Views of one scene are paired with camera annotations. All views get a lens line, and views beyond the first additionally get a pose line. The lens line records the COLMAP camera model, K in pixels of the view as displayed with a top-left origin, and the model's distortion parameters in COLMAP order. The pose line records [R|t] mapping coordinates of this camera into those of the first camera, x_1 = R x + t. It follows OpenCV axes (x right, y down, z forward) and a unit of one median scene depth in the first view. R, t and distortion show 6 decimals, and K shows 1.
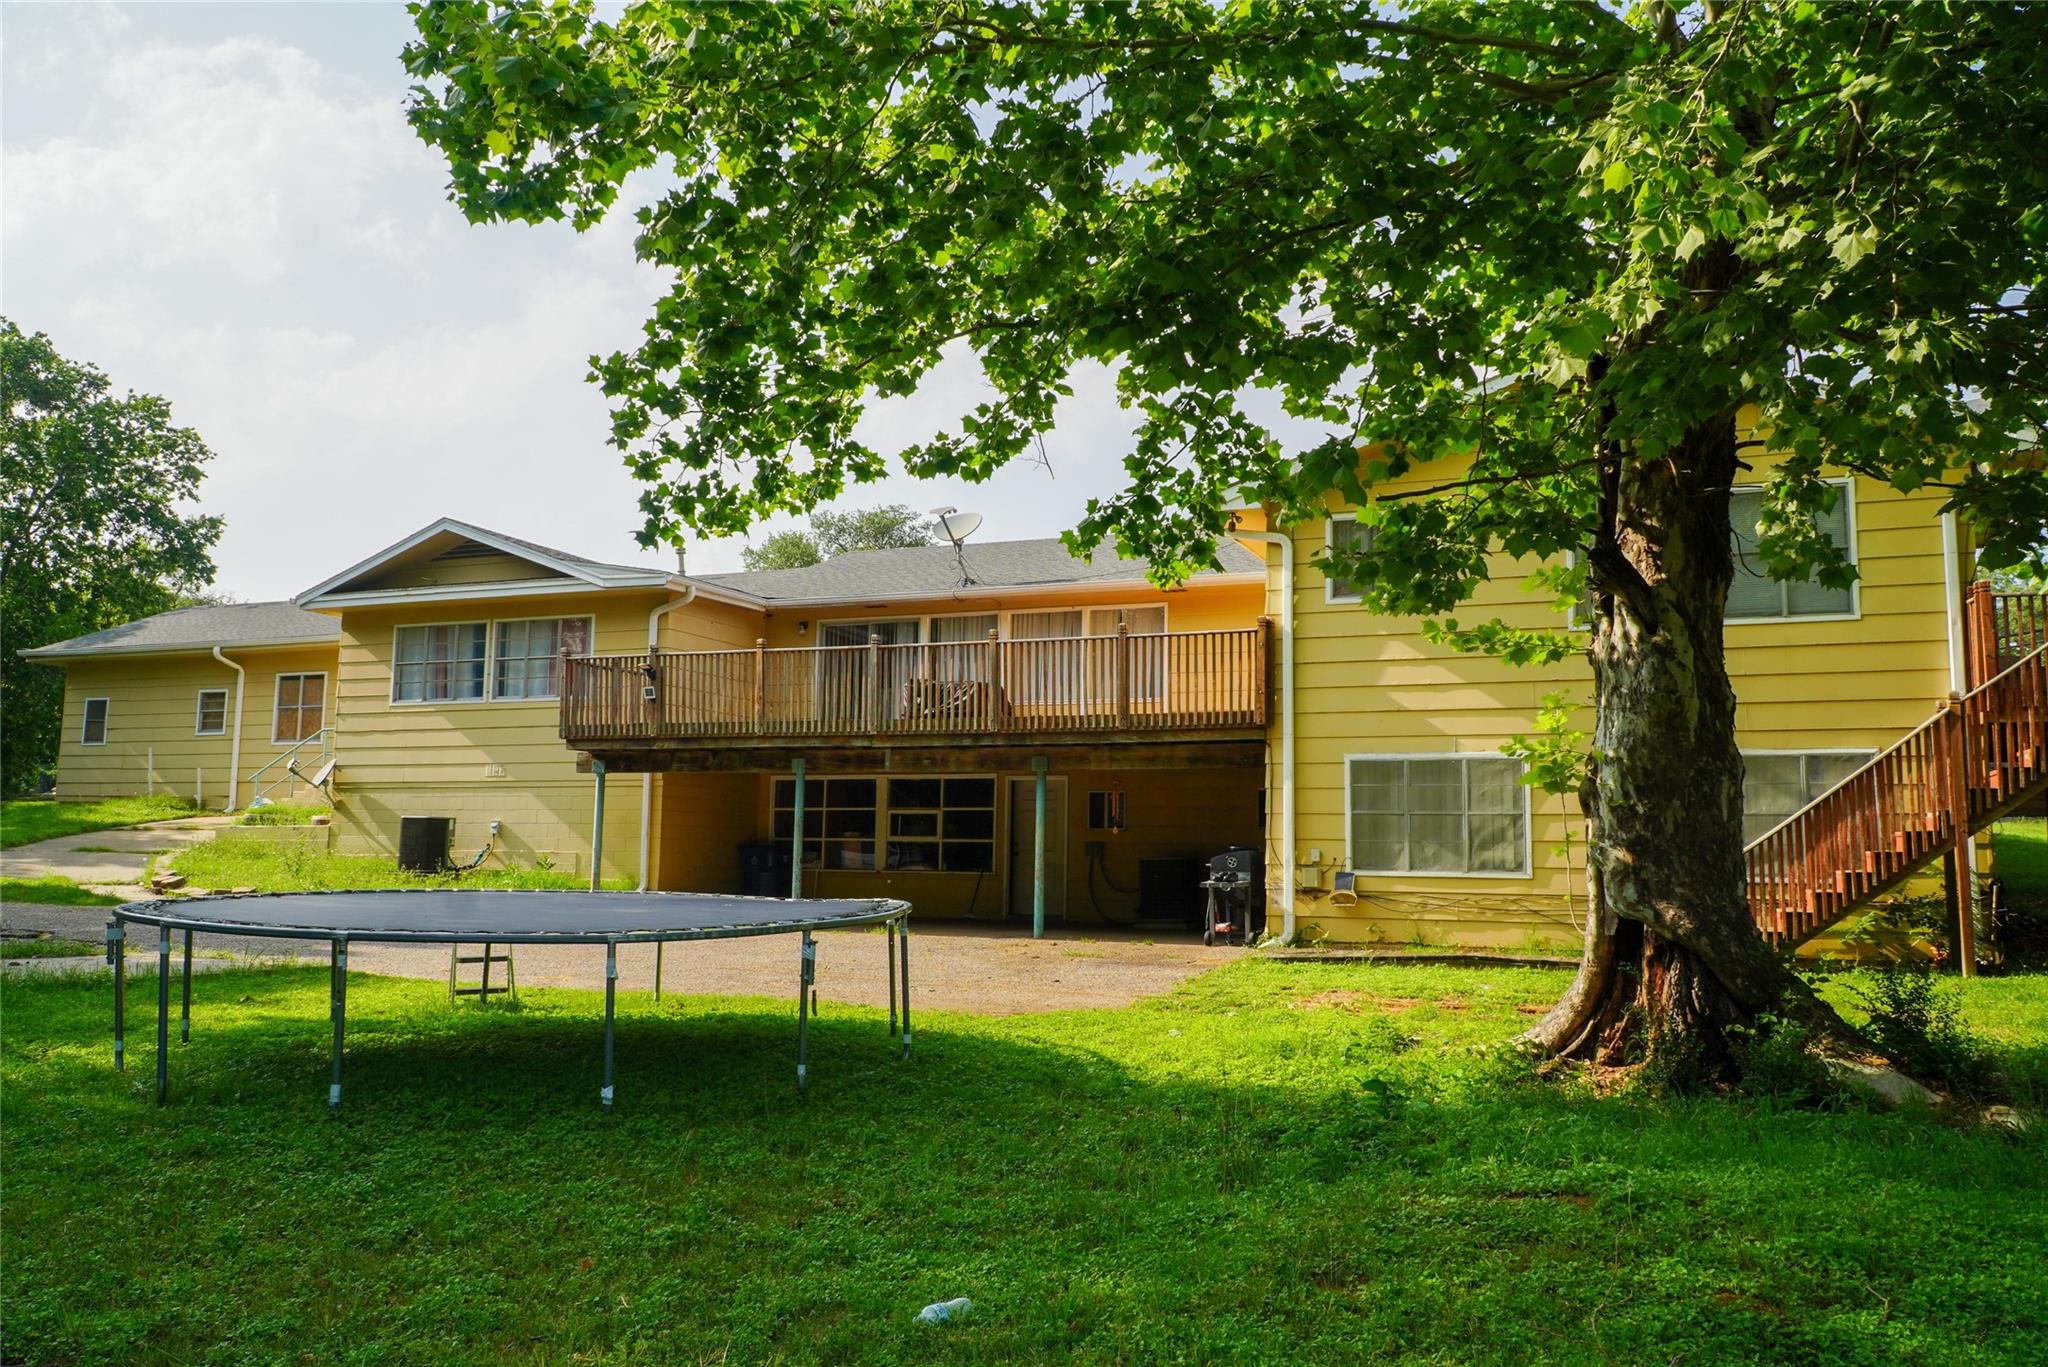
lens RADIAL K [[1632.0, 0, 1025.6], [0, 1632.0, 681.0], [0, 0, 1]] dist [0.001688, -0.004988]
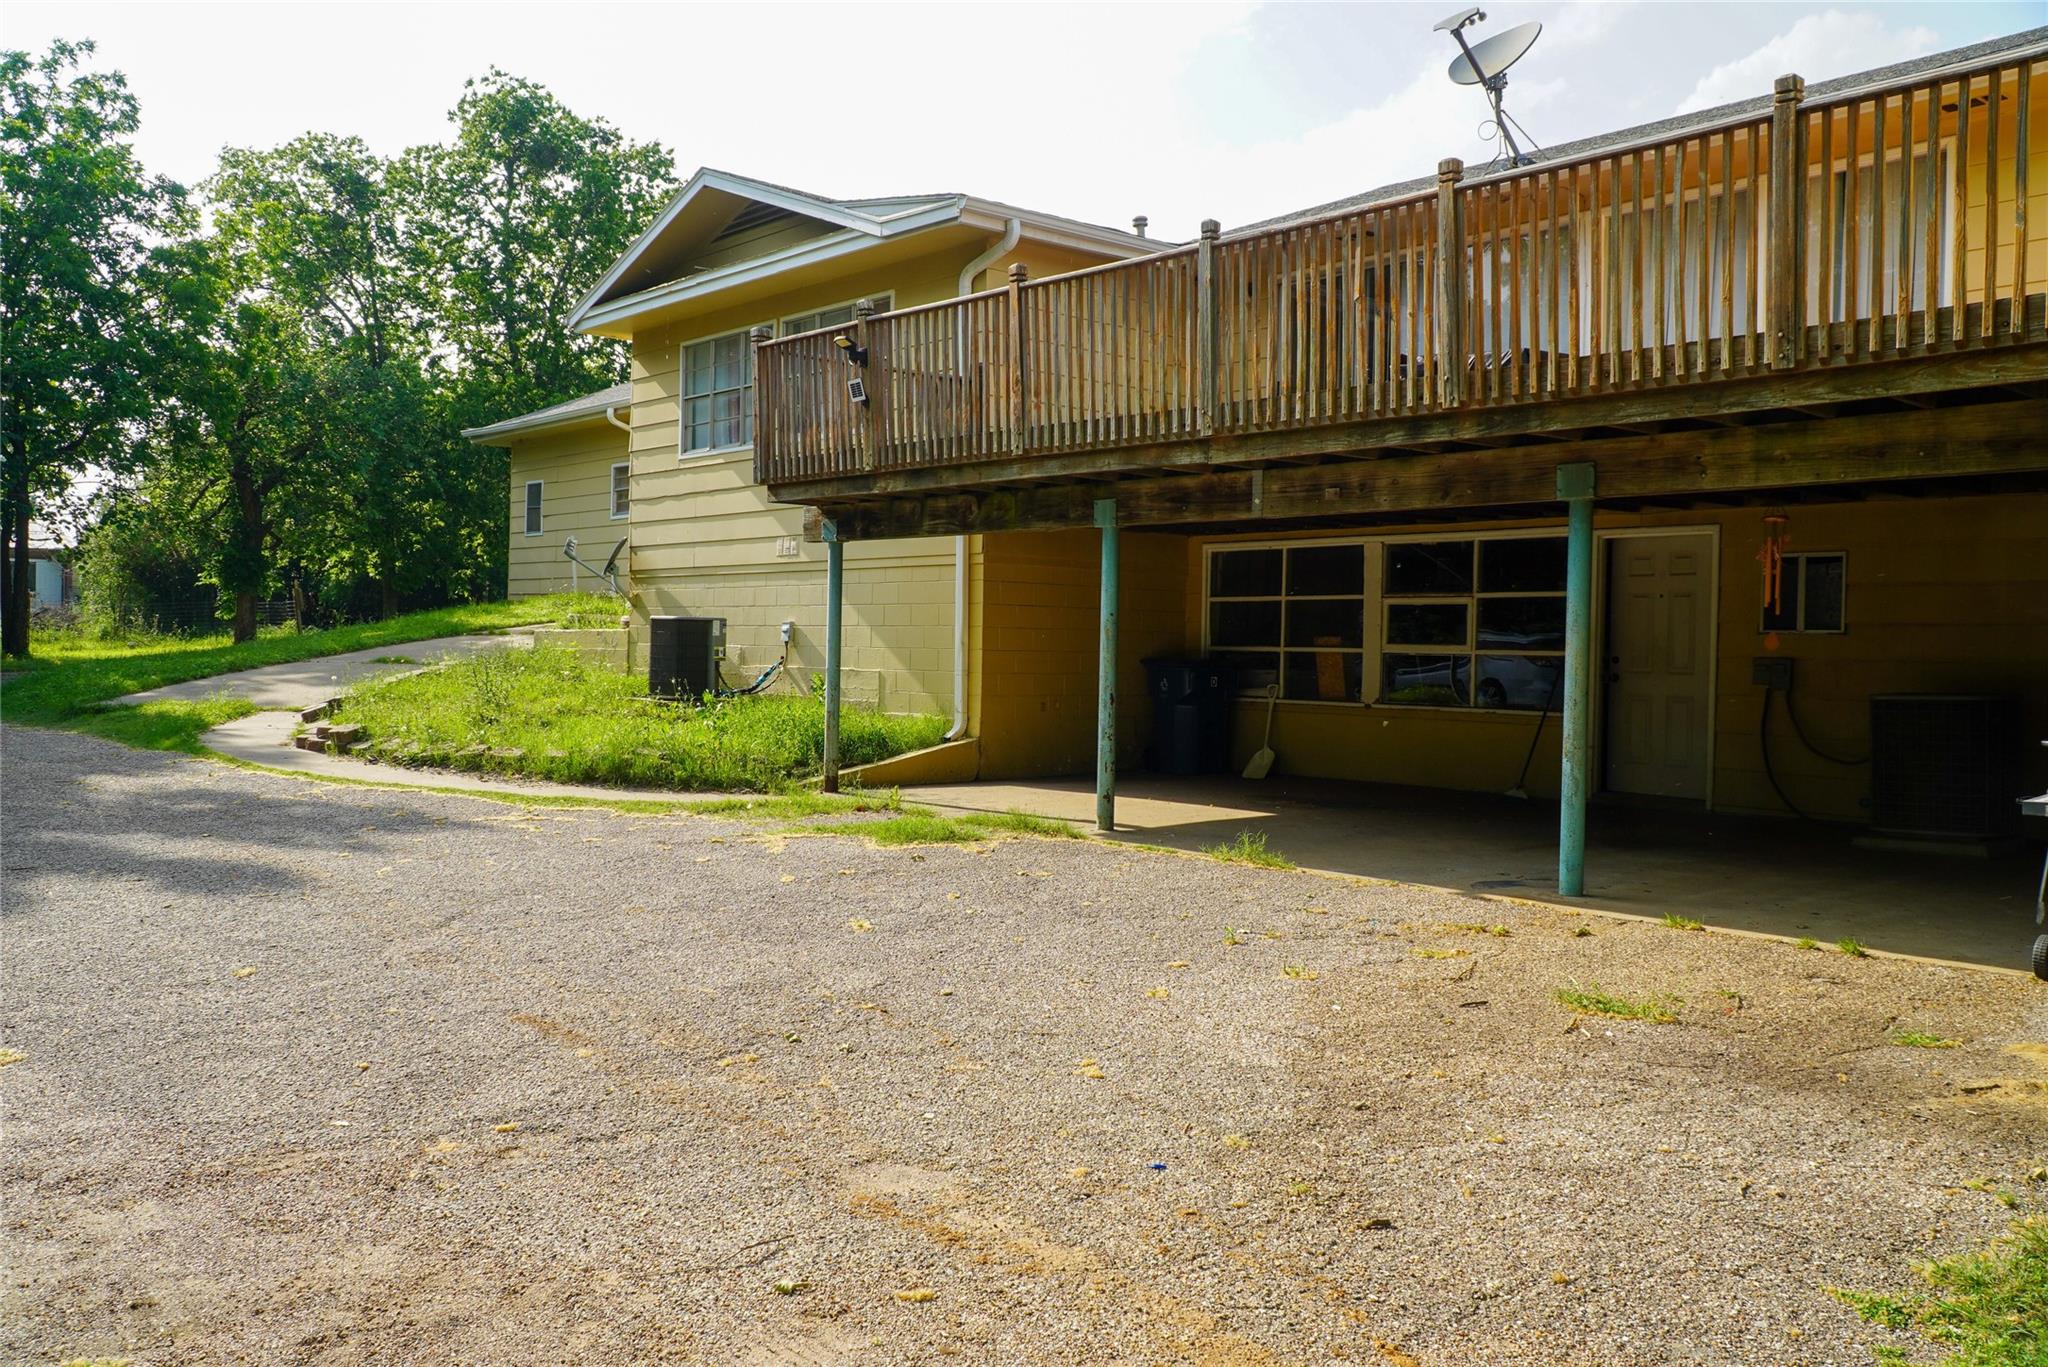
lens RADIAL K [[1632.0, 0, 1017.9], [0, 1632.0, 676.2], [0, 0, 1]] dist [0.001688, -0.004988]
pose [[0.903564, 0.008280, -0.428374, 0.049937], [0.044882, 0.992483, 0.113853, 0.039145], [0.426097, -0.122100, 0.896400, 0.478458]]
